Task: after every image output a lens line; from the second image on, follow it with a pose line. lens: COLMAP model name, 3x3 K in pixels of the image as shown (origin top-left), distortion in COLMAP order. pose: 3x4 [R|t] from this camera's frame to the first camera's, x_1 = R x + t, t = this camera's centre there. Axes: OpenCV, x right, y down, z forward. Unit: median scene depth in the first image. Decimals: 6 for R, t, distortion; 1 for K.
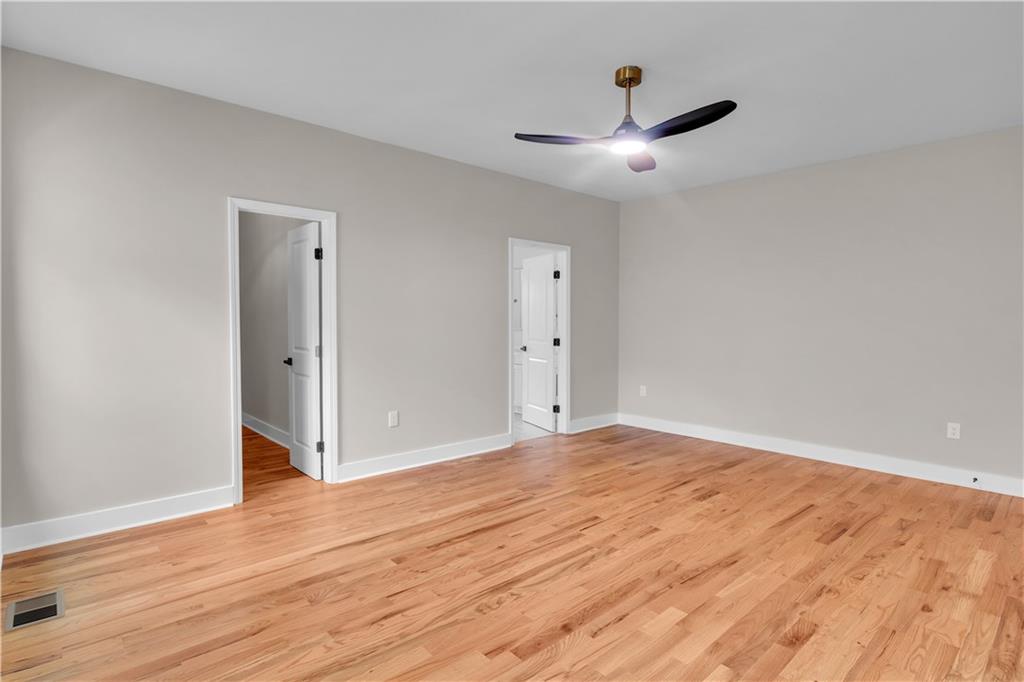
lens RADIAL K [[523.0, 0, 517.7], [0, 523.0, 334.0], [0, 0, 1]] dist [-0.008753, 0.000805]
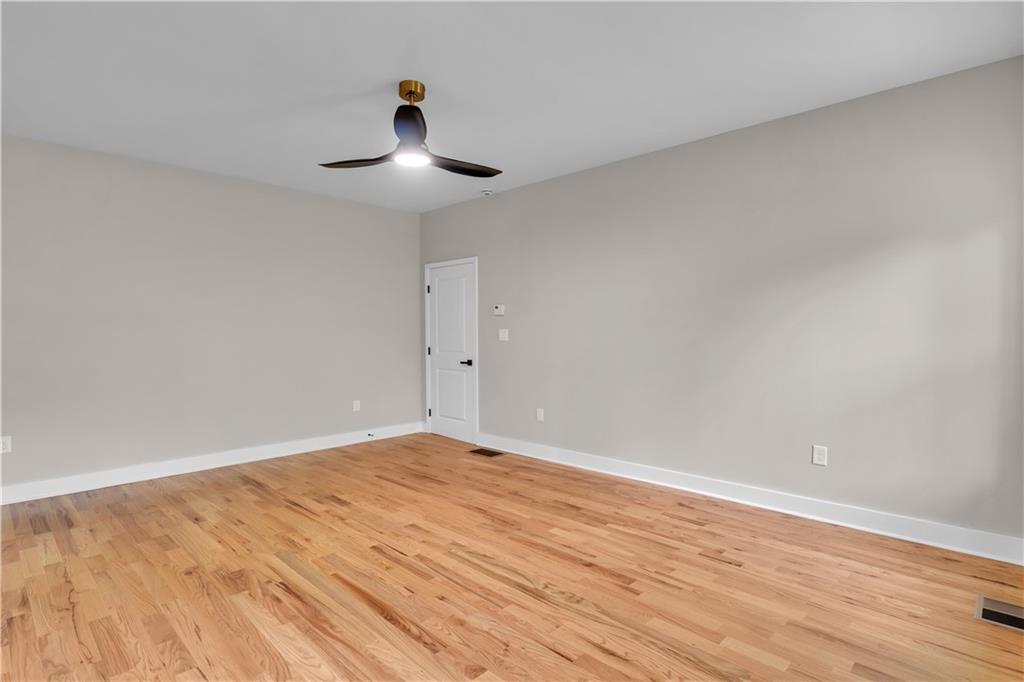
lens RADIAL K [[523.0, 0, 513.1], [0, 523.0, 339.6], [0, 0, 1]] dist [-0.008753, 0.000805]
pose [[-0.066826, -0.024457, 0.997465, -0.751656], [0.029384, 0.999218, 0.026468, -0.024795], [-0.997332, 0.031078, -0.066055, 0.800768]]
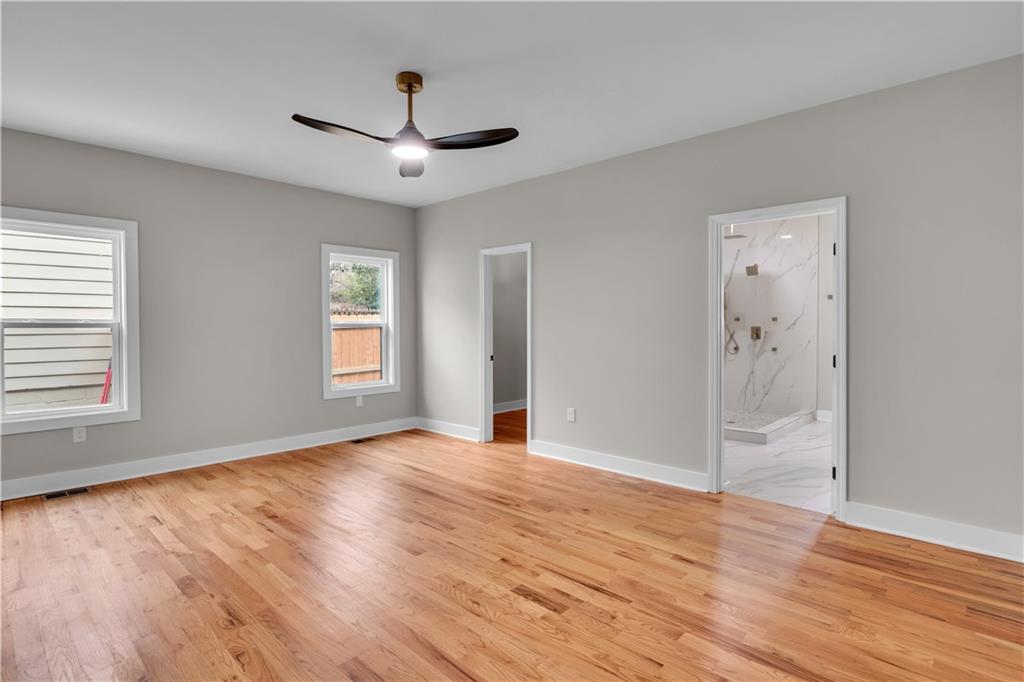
lens RADIAL K [[523.0, 0, 510.1], [0, 523.0, 324.2], [0, 0, 1]] dist [-0.008753, 0.000805]
pose [[0.069677, -0.007733, -0.997540, 1.116488], [-0.024662, 0.999651, -0.009472, -0.020369], [0.997265, 0.025261, 0.069462, 1.021009]]
